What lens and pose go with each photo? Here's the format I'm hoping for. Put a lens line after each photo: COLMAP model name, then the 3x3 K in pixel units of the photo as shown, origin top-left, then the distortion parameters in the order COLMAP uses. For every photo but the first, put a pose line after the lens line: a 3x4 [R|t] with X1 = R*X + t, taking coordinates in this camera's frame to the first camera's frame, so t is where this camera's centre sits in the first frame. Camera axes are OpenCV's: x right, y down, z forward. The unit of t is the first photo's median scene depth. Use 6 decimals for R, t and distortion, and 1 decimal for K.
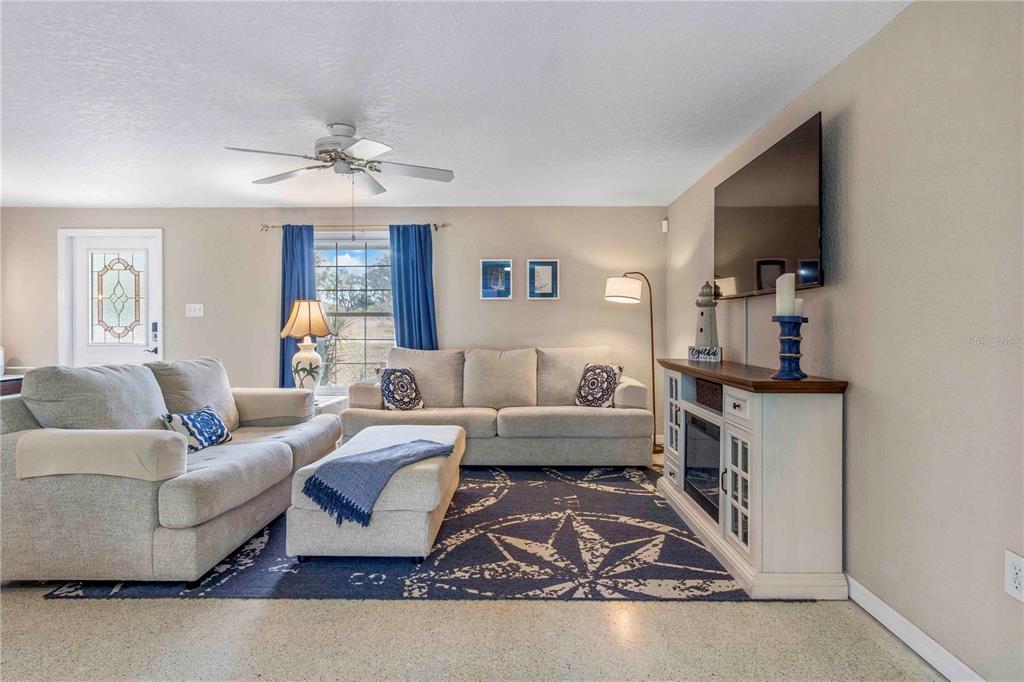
lens RADIAL K [[539.1, 0, 512.7], [0, 539.1, 330.7], [0, 0, 1]] dist [0.005183, 0.001895]
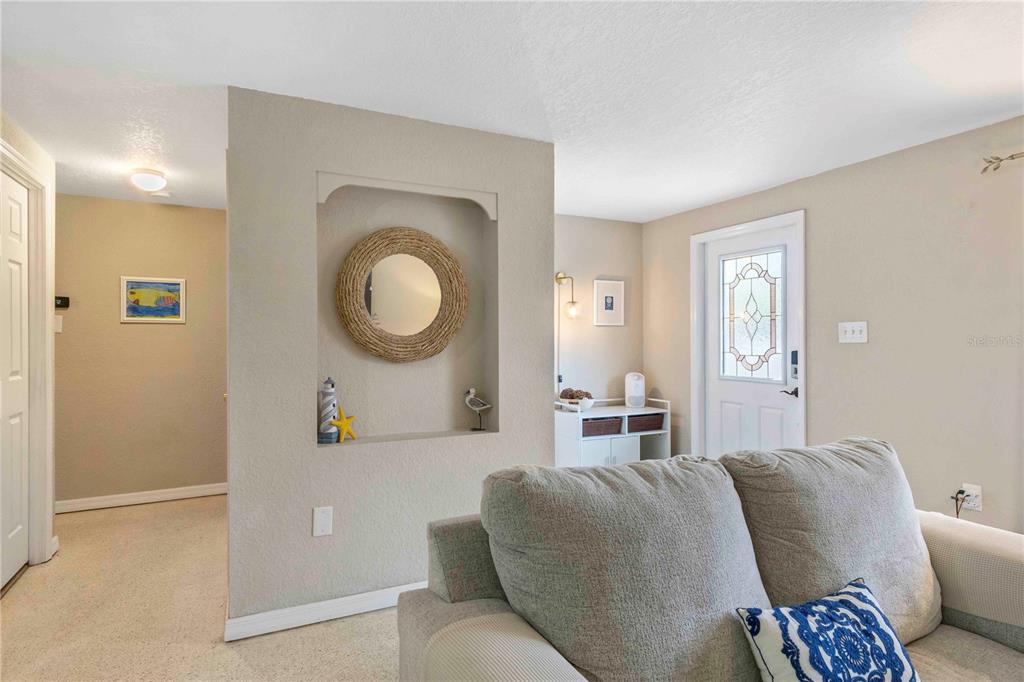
lens RADIAL K [[581.4, 0, 512.0], [0, 581.4, 341.0], [0, 0, 1]] dist [0.003140, 0.001999]
pose [[0.468553, -0.000599, -0.883435, -0.185459], [-0.009211, 0.999942, -0.005564, -0.020362], [0.883388, 0.010744, 0.468520, 0.347945]]
